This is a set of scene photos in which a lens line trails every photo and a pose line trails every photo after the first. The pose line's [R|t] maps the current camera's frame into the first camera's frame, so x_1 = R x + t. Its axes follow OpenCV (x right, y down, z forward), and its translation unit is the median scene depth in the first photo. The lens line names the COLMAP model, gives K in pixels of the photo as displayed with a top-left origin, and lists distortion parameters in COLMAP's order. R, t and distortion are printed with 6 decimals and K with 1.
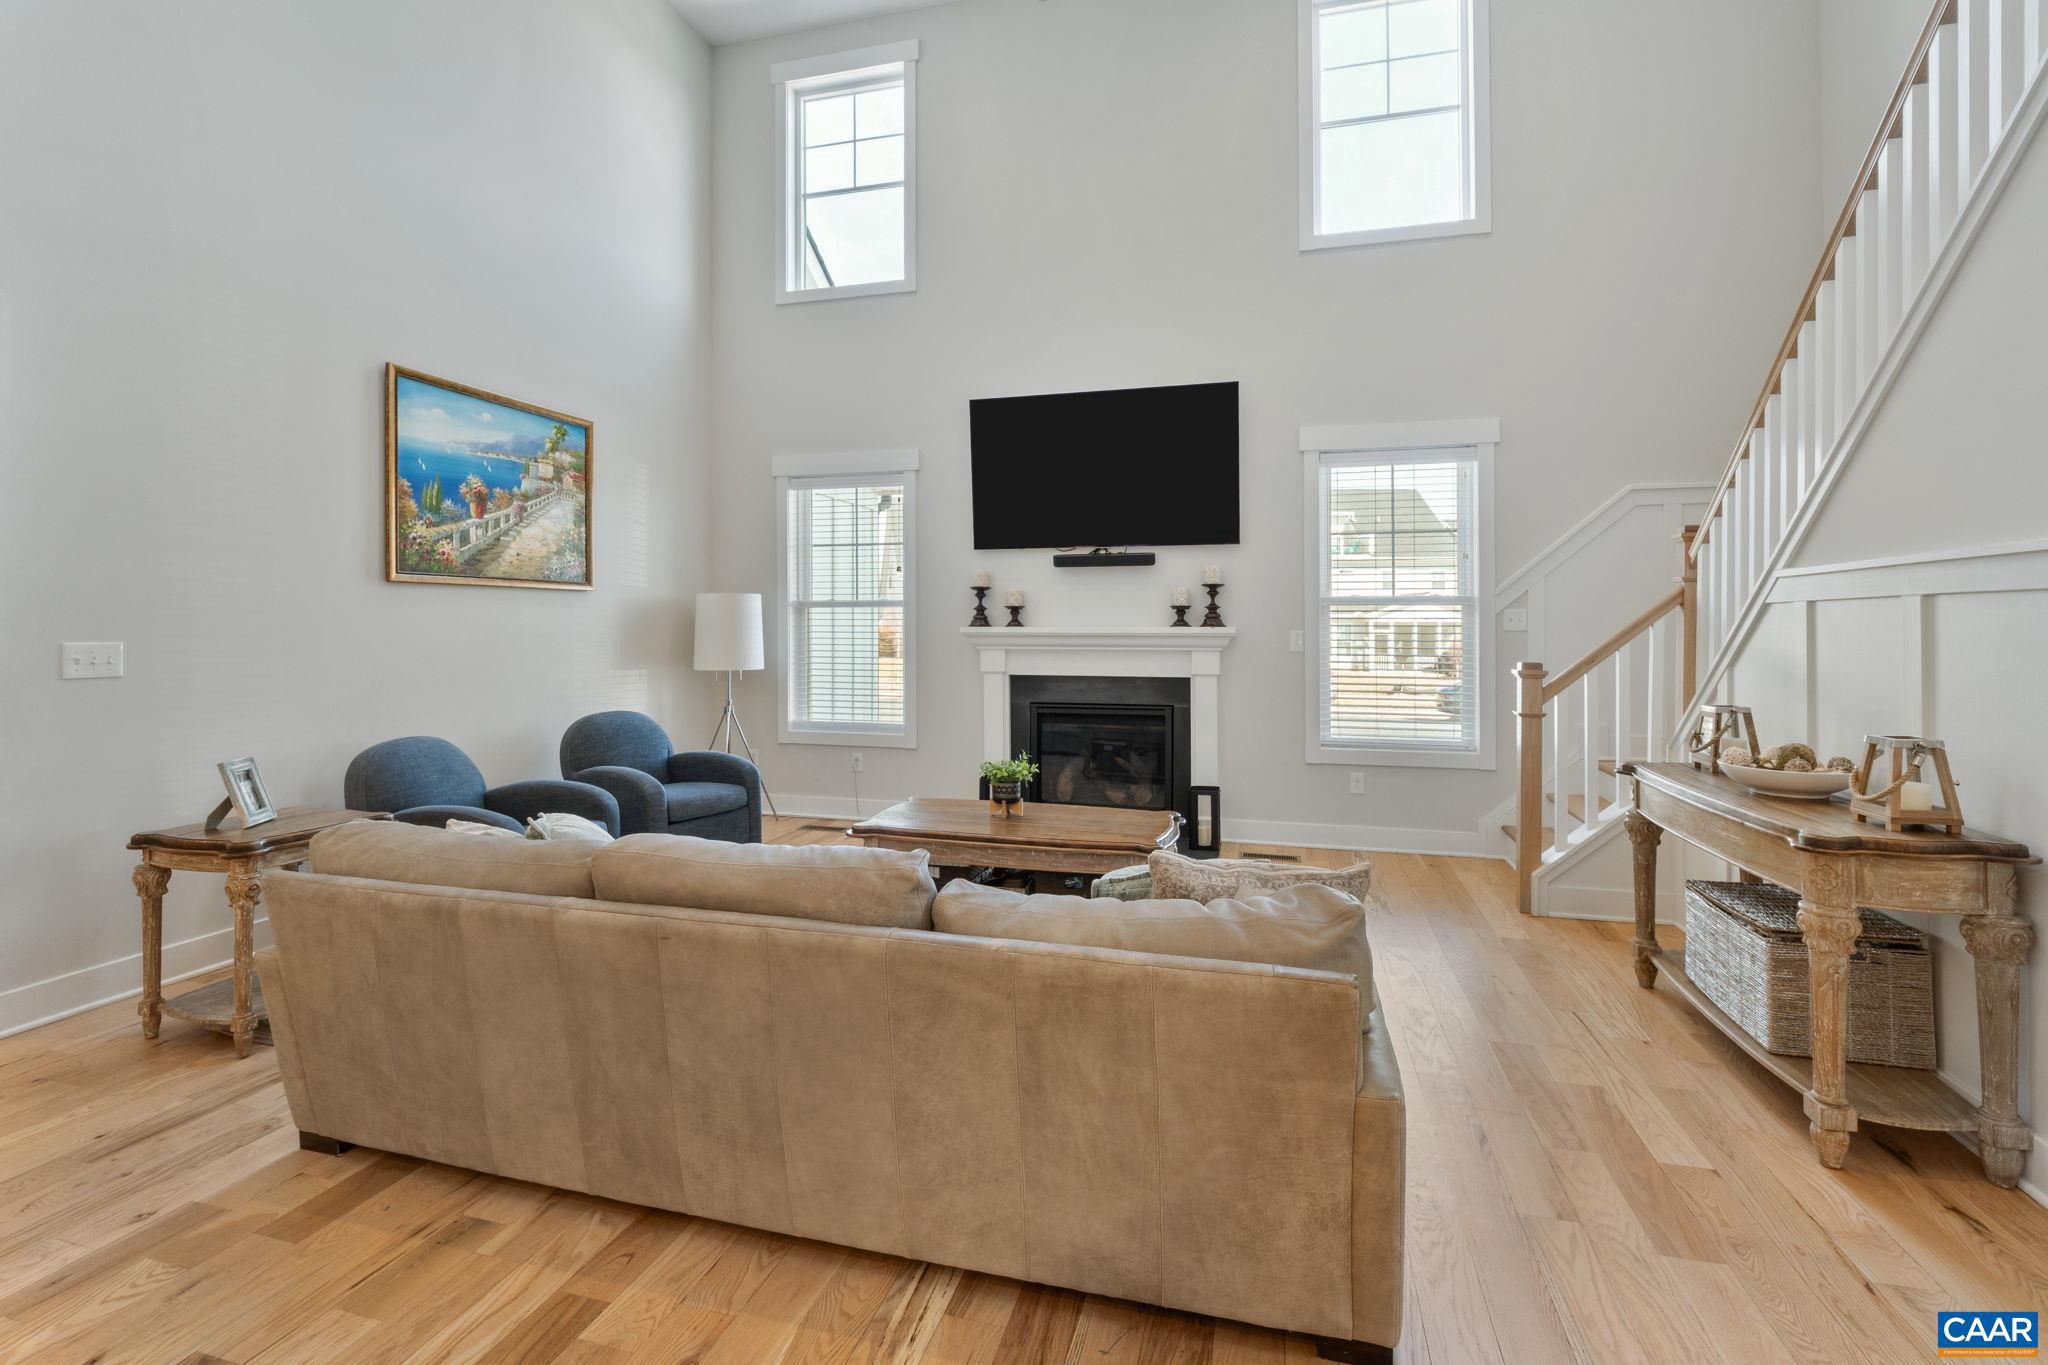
lens RADIAL K [[923.8, 0, 1033.0], [0, 923.8, 622.0], [0, 0, 1]] dist [-0.002341, -0.000254]
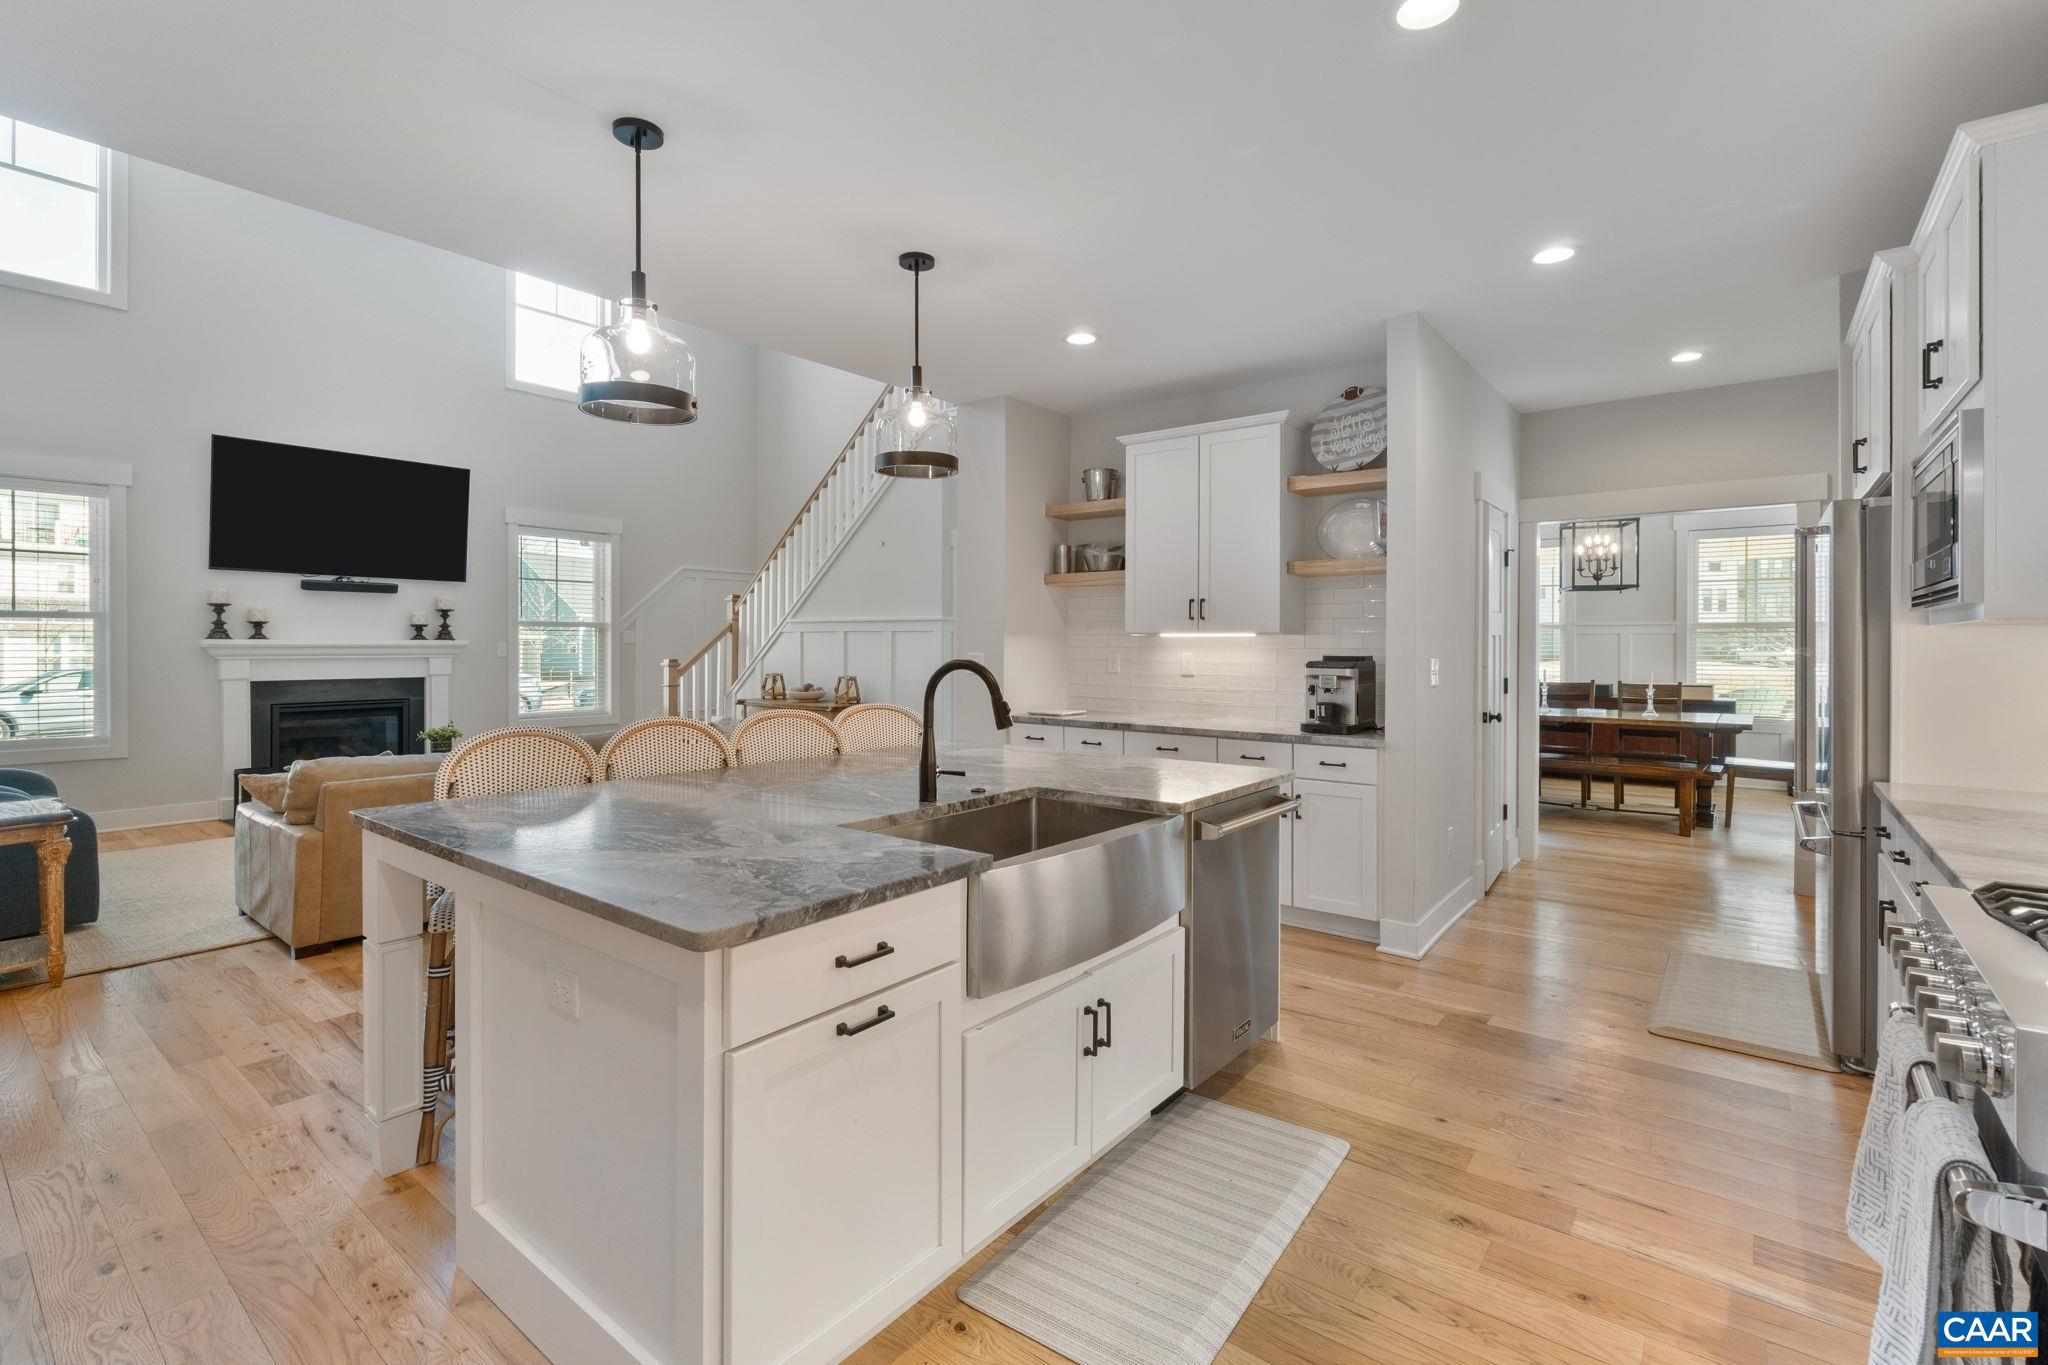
lens RADIAL K [[915.9, 0, 1029.0], [0, 915.9, 648.5], [0, 0, 1]] dist [-0.009530, -0.000167]
pose [[0.385596, -0.005026, 0.922654, -0.730587], [-0.009140, 0.999915, 0.009267, -0.002931], [-0.922623, -0.012006, 0.385517, -0.343311]]
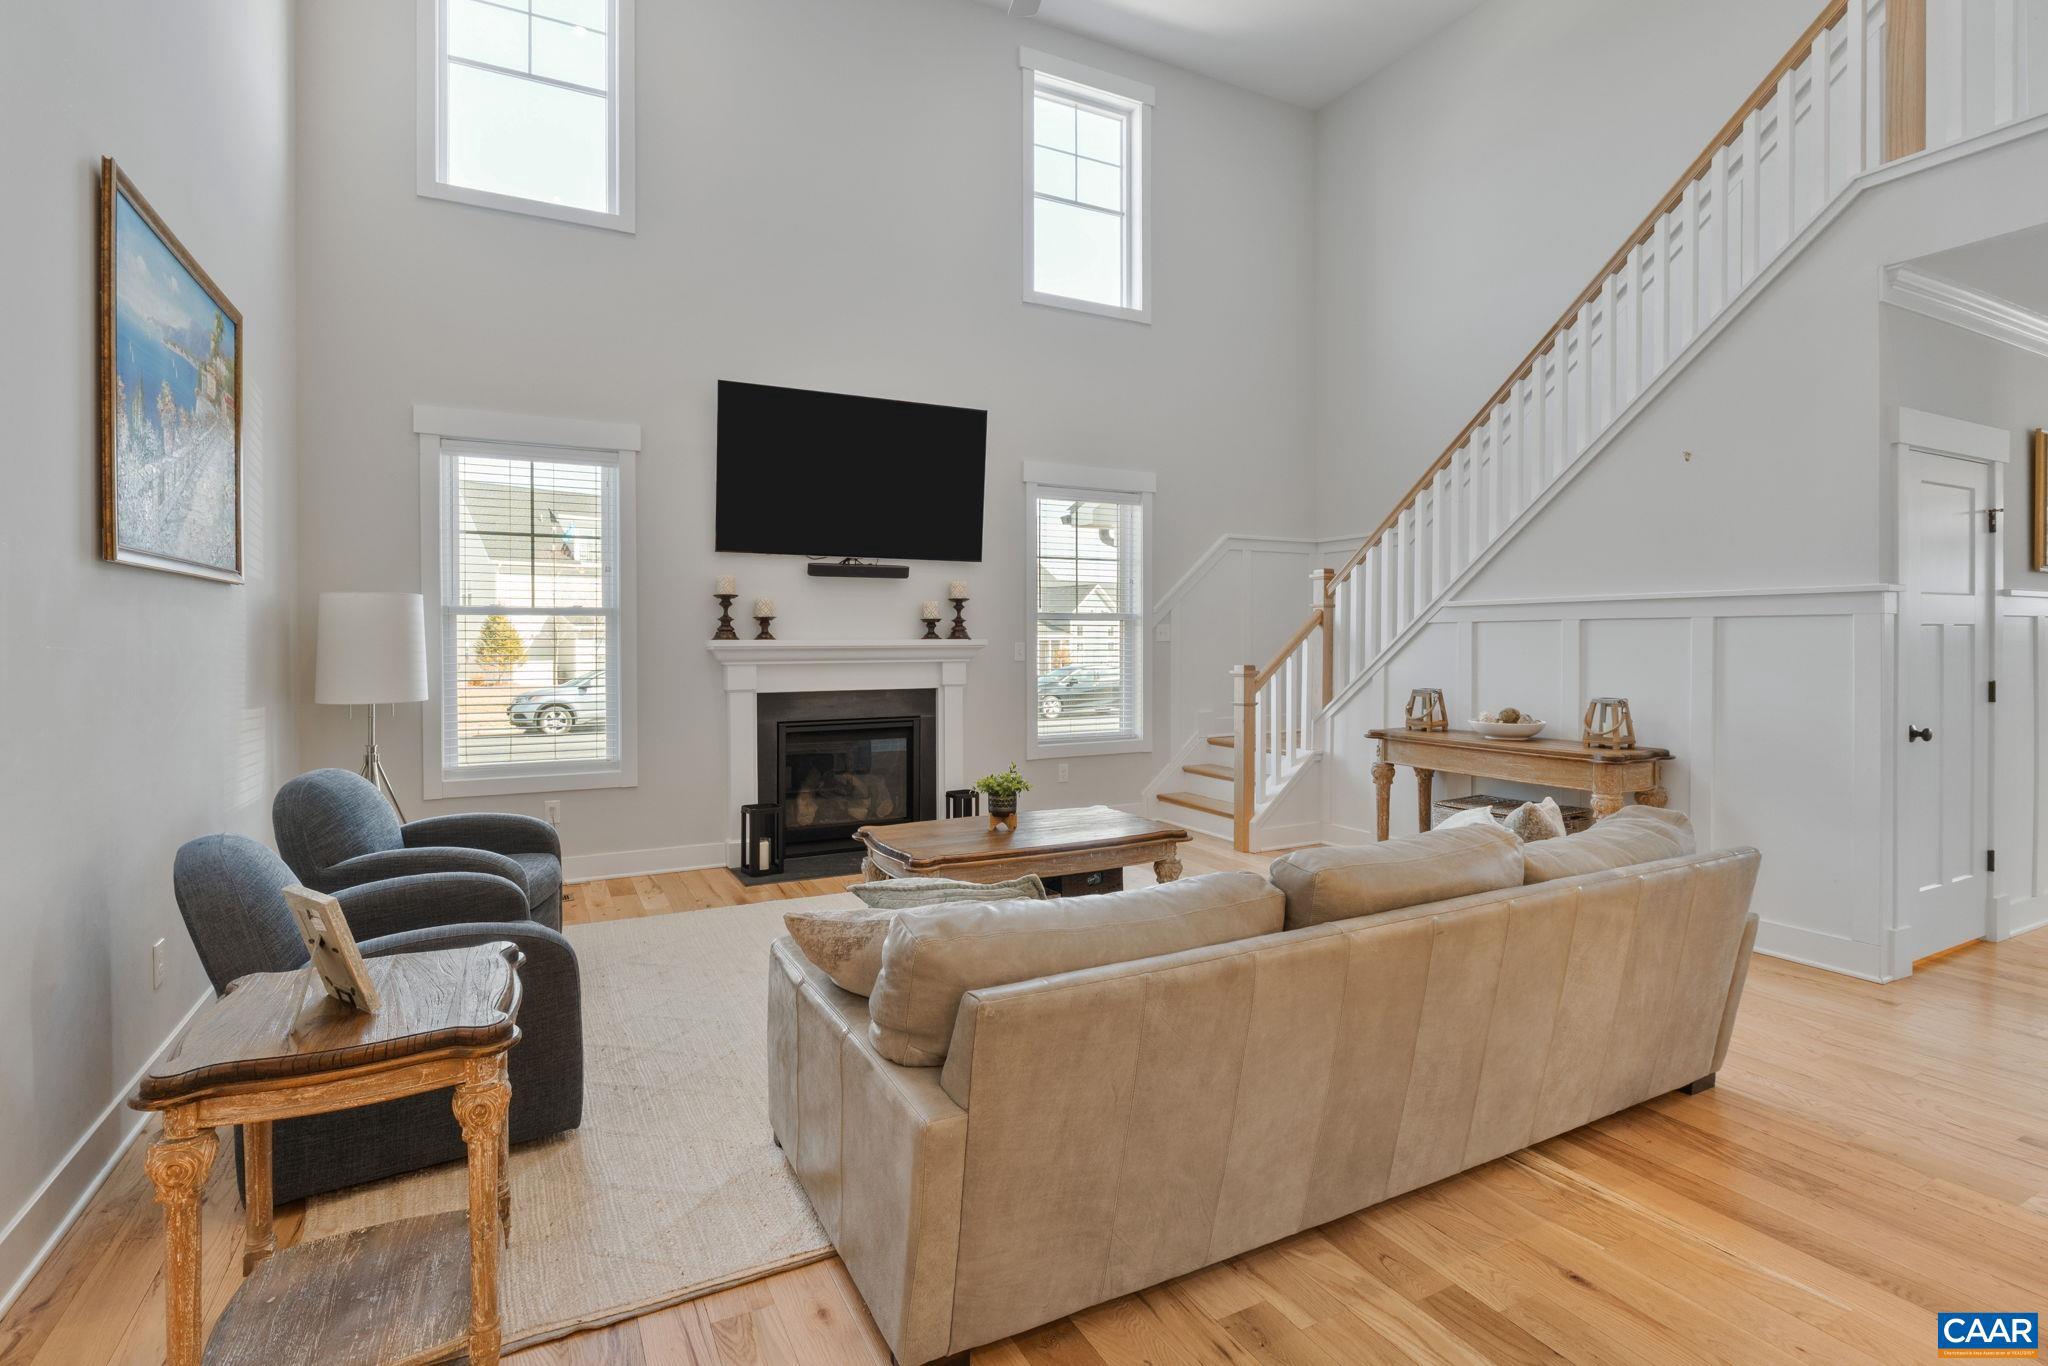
lens RADIAL K [[940.1, 0, 974.4], [0, 940.1, 643.8], [0, 0, 1]] dist [-0.008041, -0.000165]
pose [[0.750552, -0.006173, 0.660782, -0.497323], [-0.000917, 0.999946, 0.010383, -0.000511], [-0.660811, -0.008399, 0.750506, 0.180271]]
